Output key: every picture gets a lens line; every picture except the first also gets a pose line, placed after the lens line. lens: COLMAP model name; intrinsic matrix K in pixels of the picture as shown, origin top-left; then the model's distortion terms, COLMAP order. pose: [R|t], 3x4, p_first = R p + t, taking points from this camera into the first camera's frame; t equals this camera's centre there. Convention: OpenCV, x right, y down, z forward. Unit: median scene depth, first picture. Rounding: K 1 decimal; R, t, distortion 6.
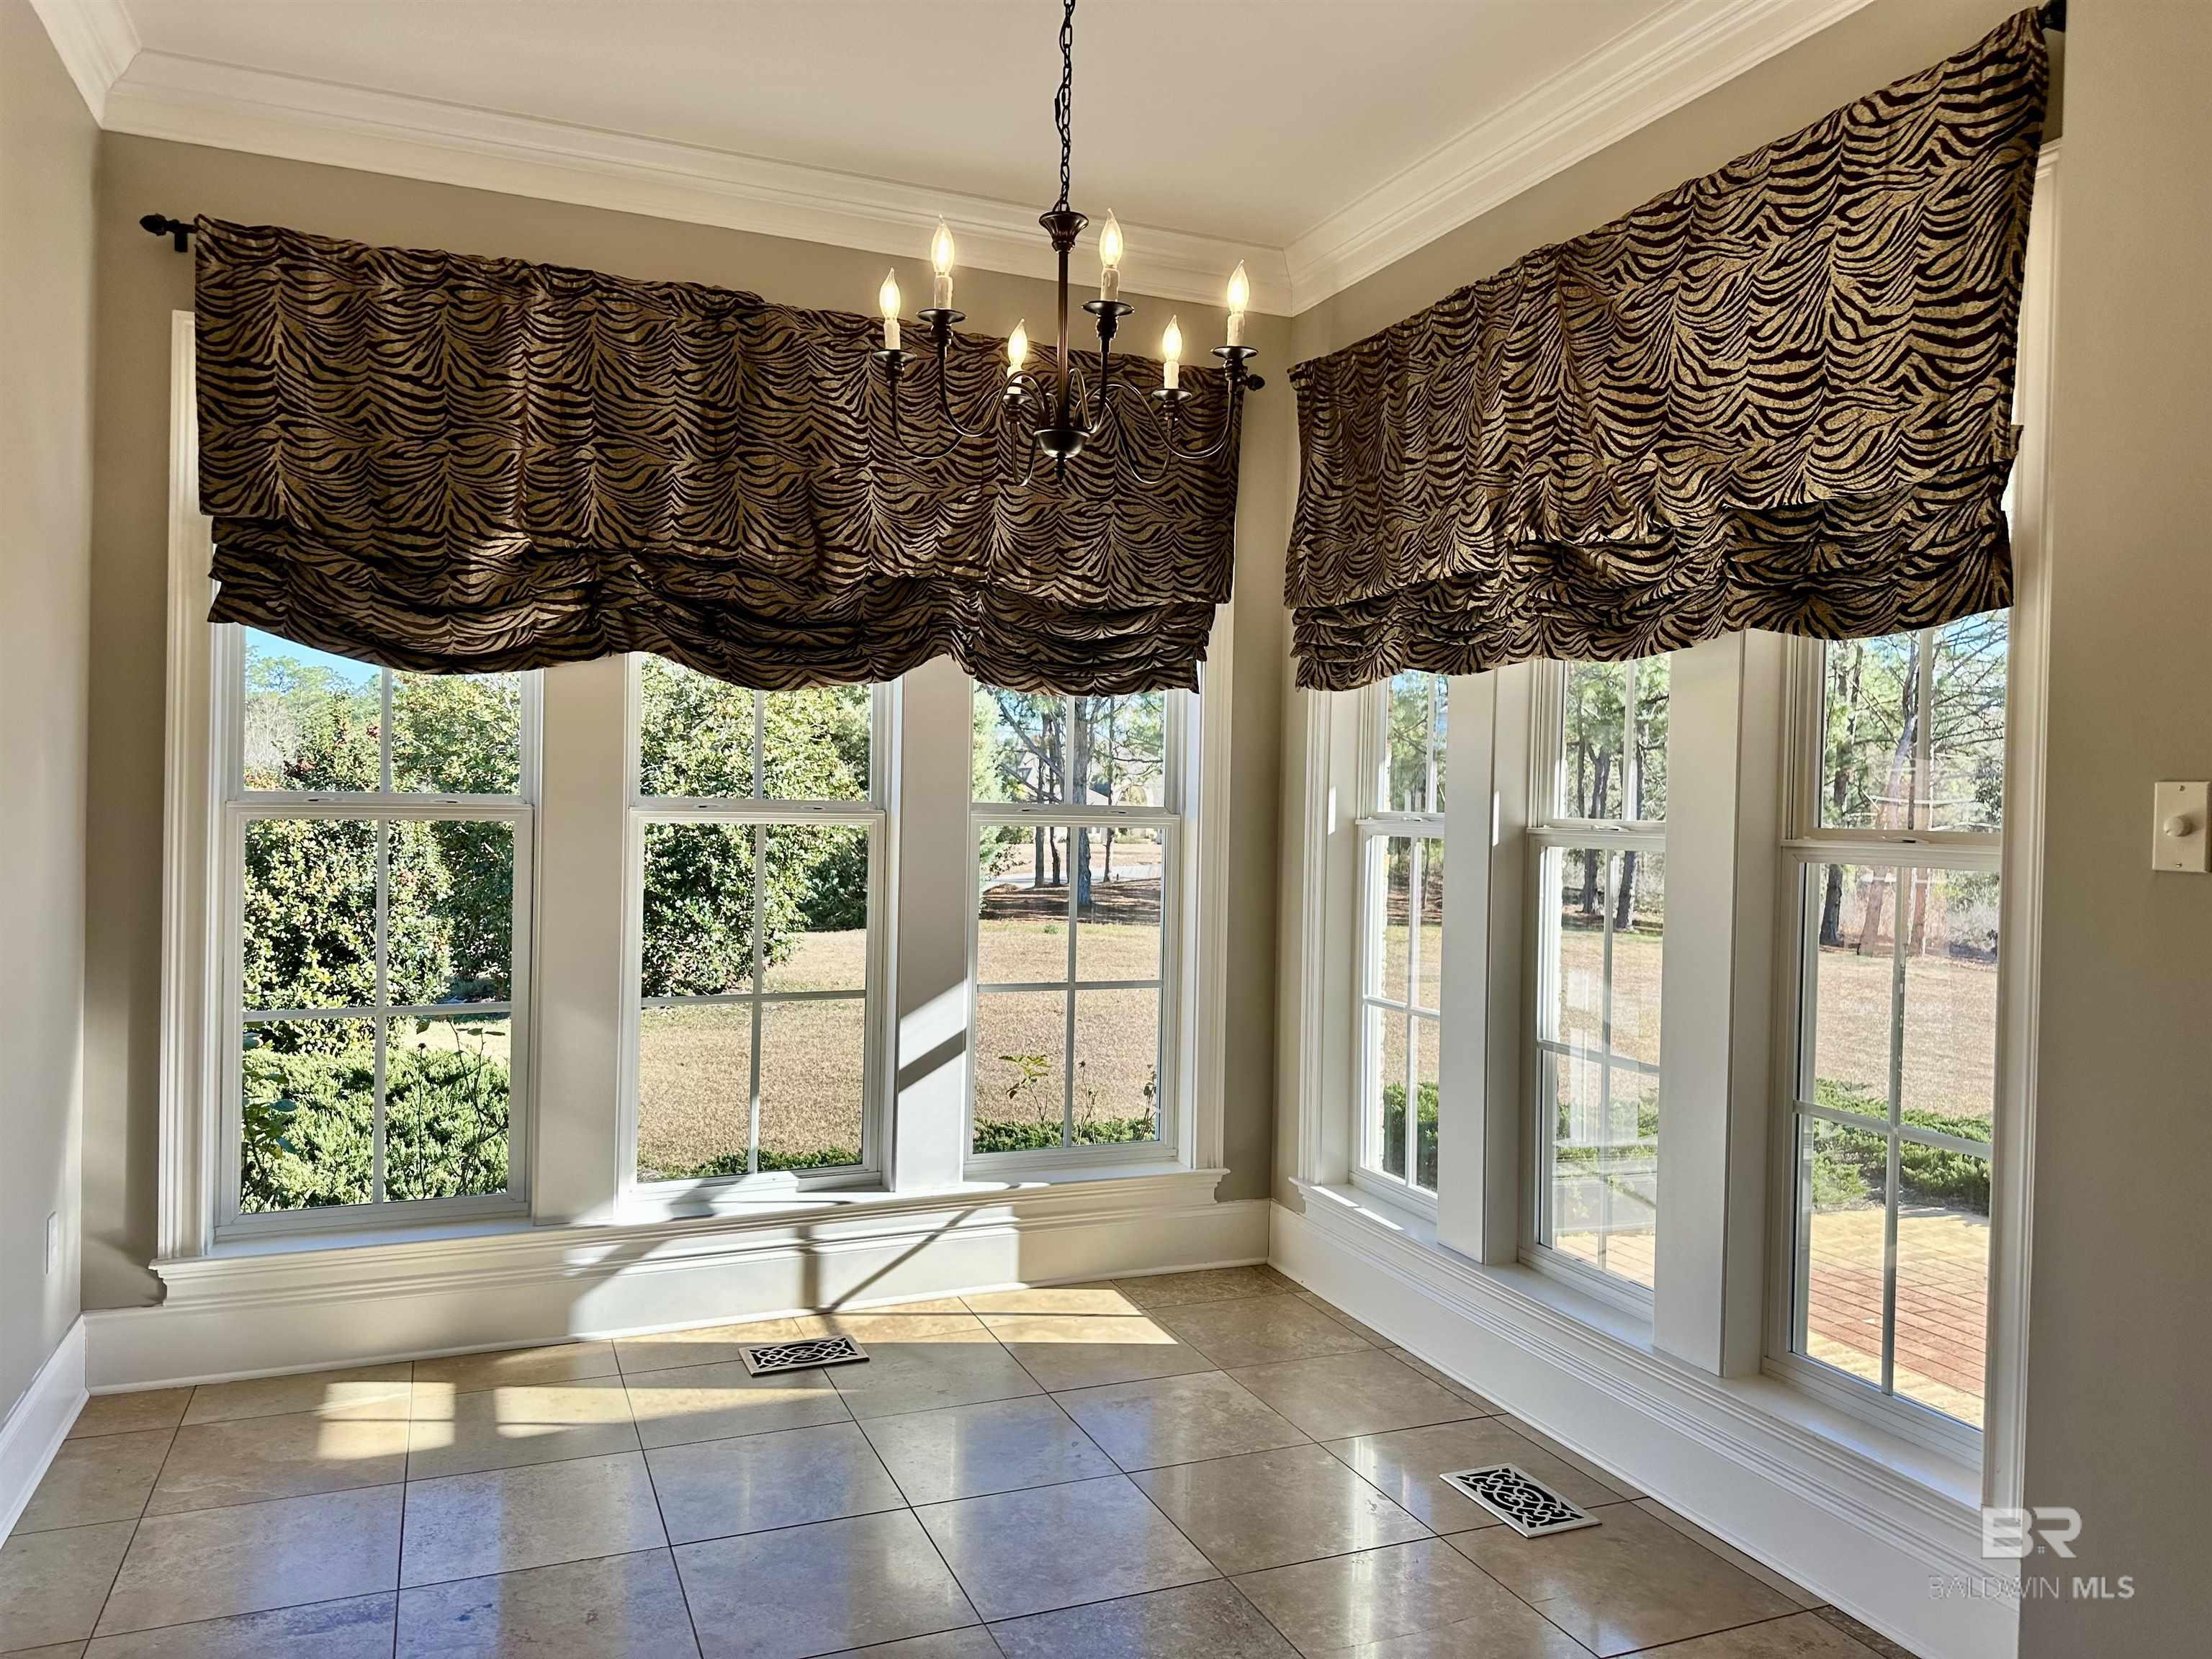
lens RADIAL K [[1550.0, 0, 1104.9], [0, 1550.0, 826.0], [0, 0, 1]] dist [0.091143, -0.109852]
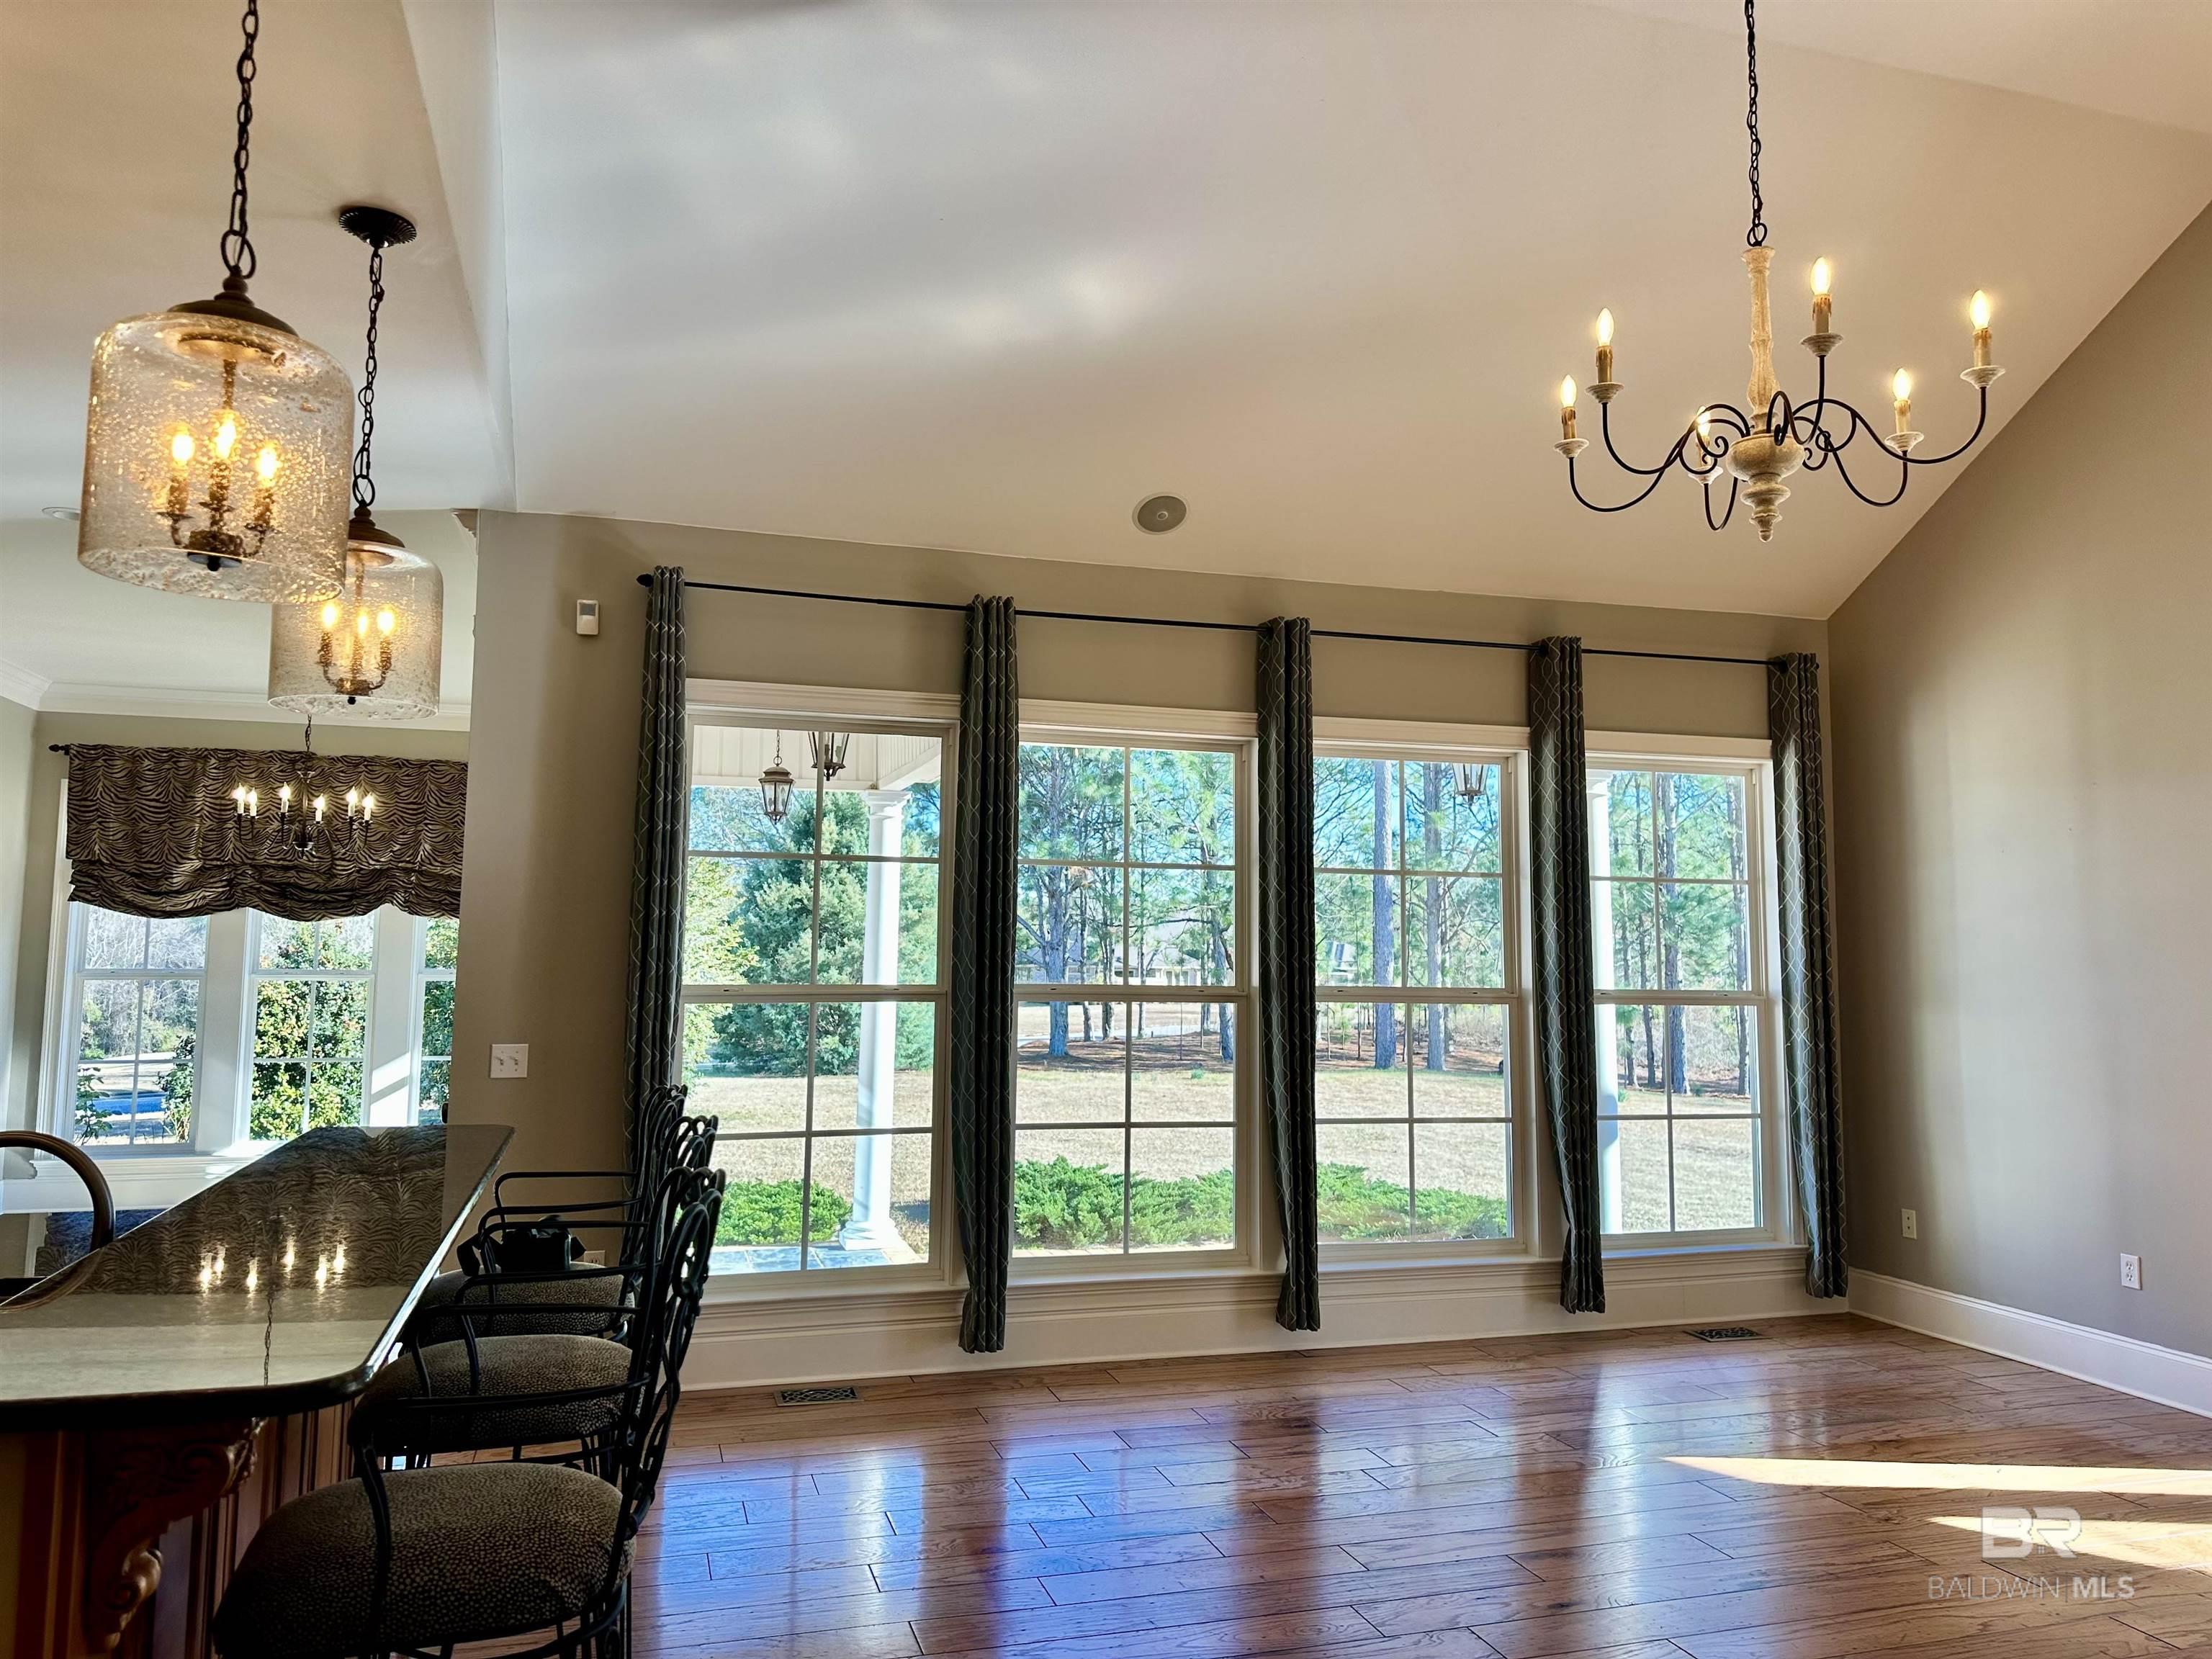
lens RADIAL K [[1550.0, 0, 1107.3], [0, 1550.0, 813.7], [0, 0, 1]] dist [0.091143, -0.109852]
pose [[0.995006, -0.024156, -0.096849, 1.200771], [0.013395, 0.993813, -0.110255, 0.026750], [0.098913, 0.108407, 0.989173, -1.209711]]
